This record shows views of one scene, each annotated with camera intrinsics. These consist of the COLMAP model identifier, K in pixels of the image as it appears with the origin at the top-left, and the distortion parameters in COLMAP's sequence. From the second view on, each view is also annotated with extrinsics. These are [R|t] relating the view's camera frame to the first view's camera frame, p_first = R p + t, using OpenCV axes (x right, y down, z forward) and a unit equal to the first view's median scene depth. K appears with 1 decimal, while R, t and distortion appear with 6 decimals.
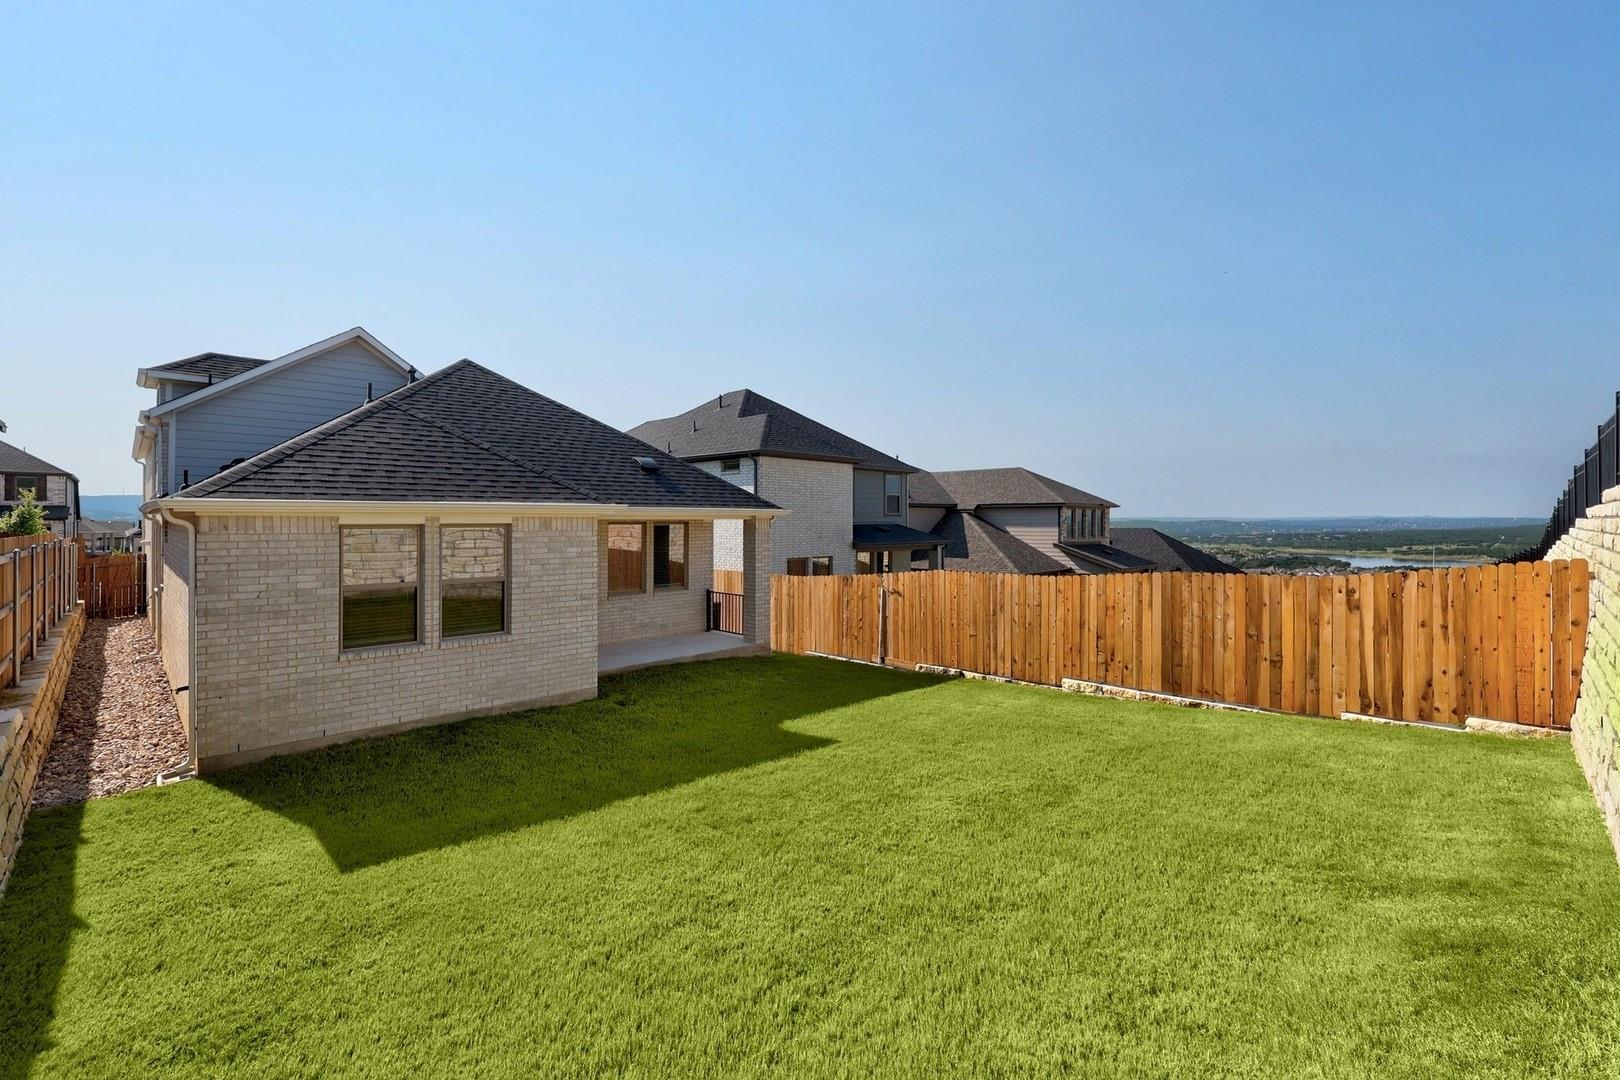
lens RADIAL K [[677.8, 0, 818.9], [0, 677.8, 535.8], [0, 0, 1]] dist [-0.026730, 0.000194]
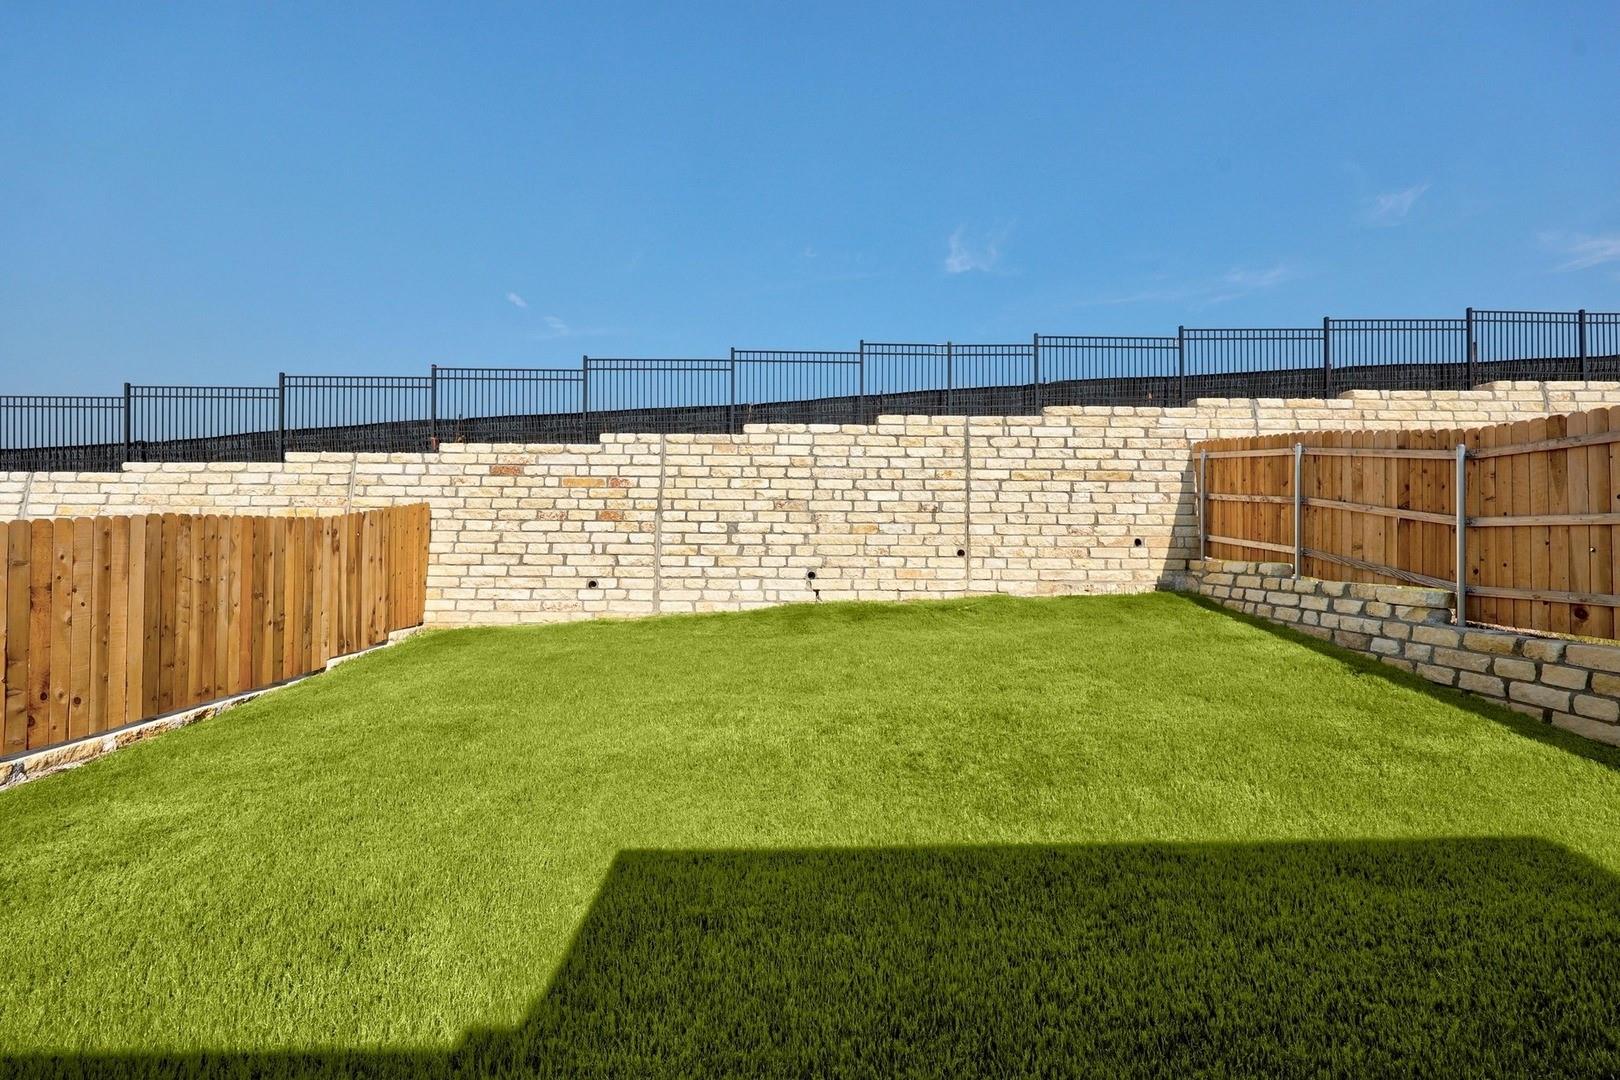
lens RADIAL K [[677.8, 0, 818.9], [0, 677.8, 535.8], [0, 0, 1]] dist [-0.026730, 0.000194]
pose [[-0.743261, 0.004756, 0.668985, -0.407592], [0.007413, 0.999972, 0.001127, 0.101453], [-0.668960, 0.005797, -0.743275, 1.369503]]
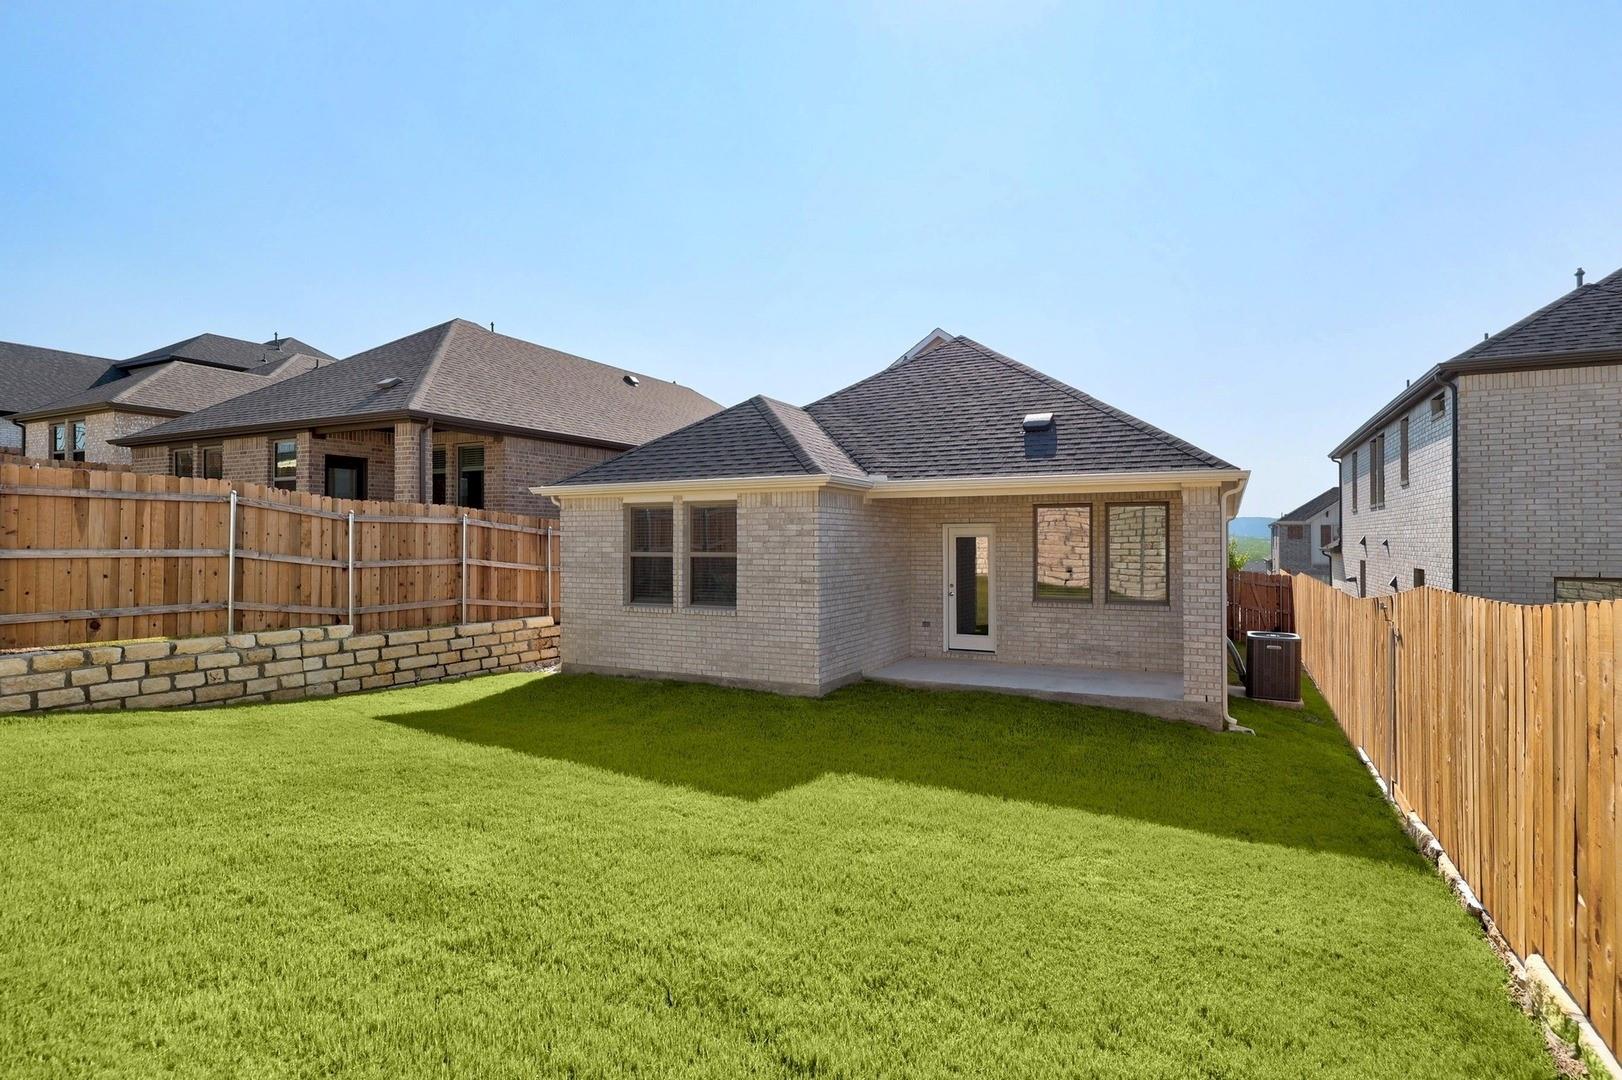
lens RADIAL K [[805.0, 0, 811.0], [0, 805.0, 540.0], [0, 0, 1]] dist [-0.001735, -0.000317]
pose [[0.326561, 0.002750, -0.945172, 0.878114], [-0.020855, 0.999773, -0.004296, 0.054655], [0.944946, 0.021115, 0.326545, 0.869725]]
